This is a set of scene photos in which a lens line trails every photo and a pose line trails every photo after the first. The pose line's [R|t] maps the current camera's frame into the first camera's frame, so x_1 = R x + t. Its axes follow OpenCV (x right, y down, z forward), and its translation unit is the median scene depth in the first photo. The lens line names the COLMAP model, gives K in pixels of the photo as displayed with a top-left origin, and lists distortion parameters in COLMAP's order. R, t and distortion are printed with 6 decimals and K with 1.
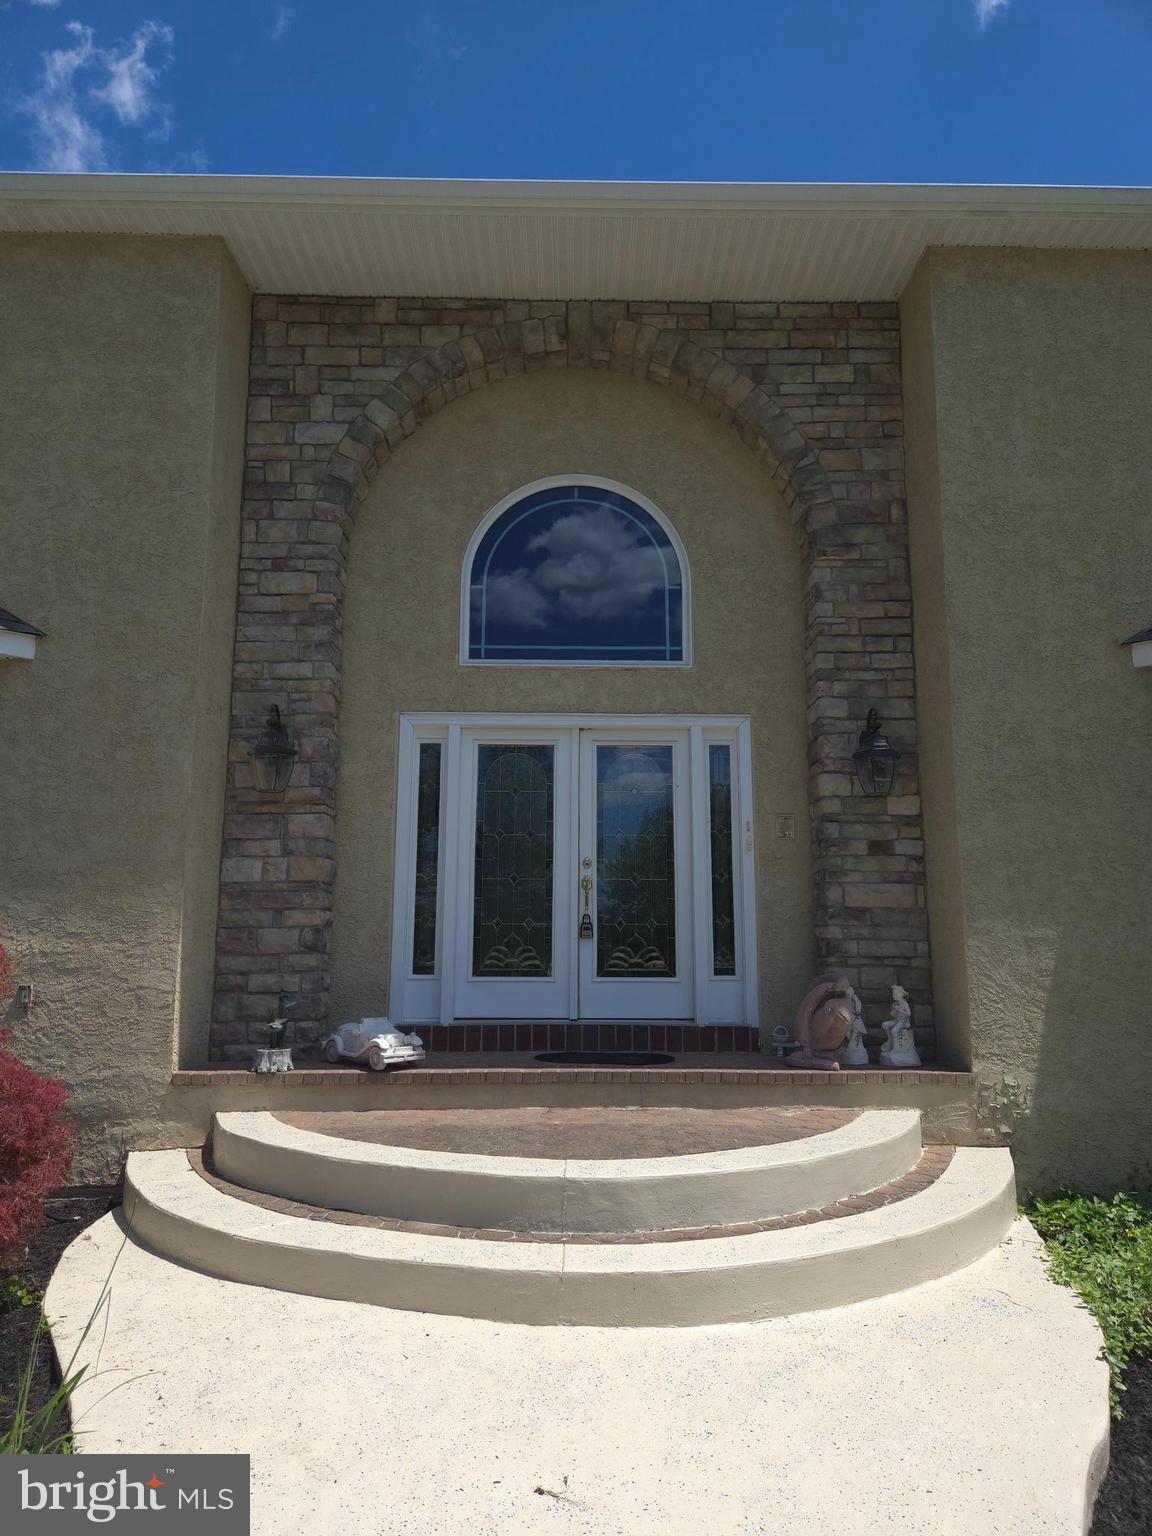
lens RADIAL K [[1018.6, 0, 570.0], [0, 1018.6, 771.2], [0, 0, 1]] dist [0.041648, 0.000600]
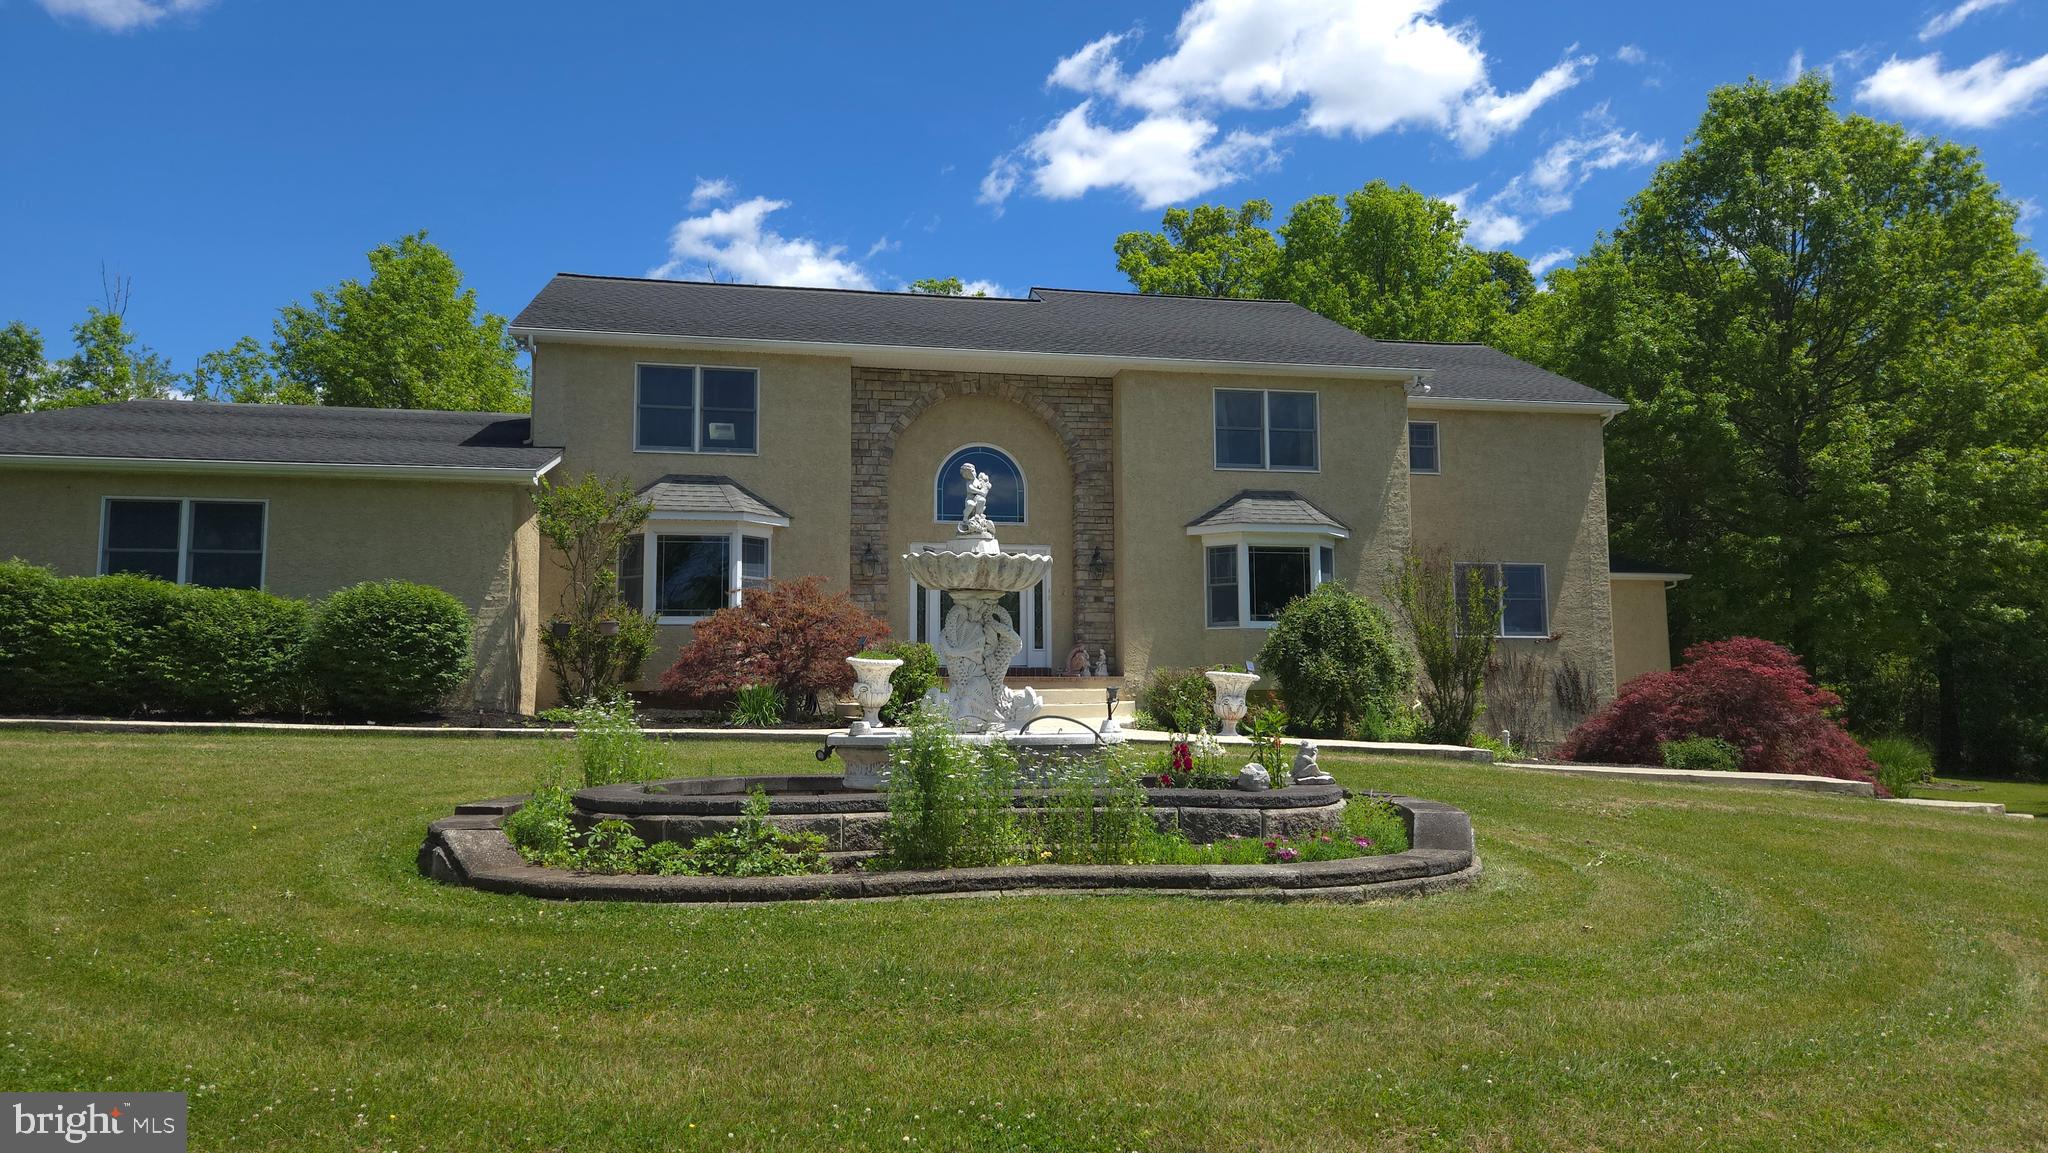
lens RADIAL K [[1410.0, 0, 1017.2], [0, 1410.0, 579.8], [0, 0, 1]] dist [-0.082452, -0.000973]
pose [[0.983736, 0.008448, 0.179420, -0.528132], [-0.020518, 0.997640, 0.065524, -0.198938], [-0.178443, -0.068139, 0.981588, -2.403074]]
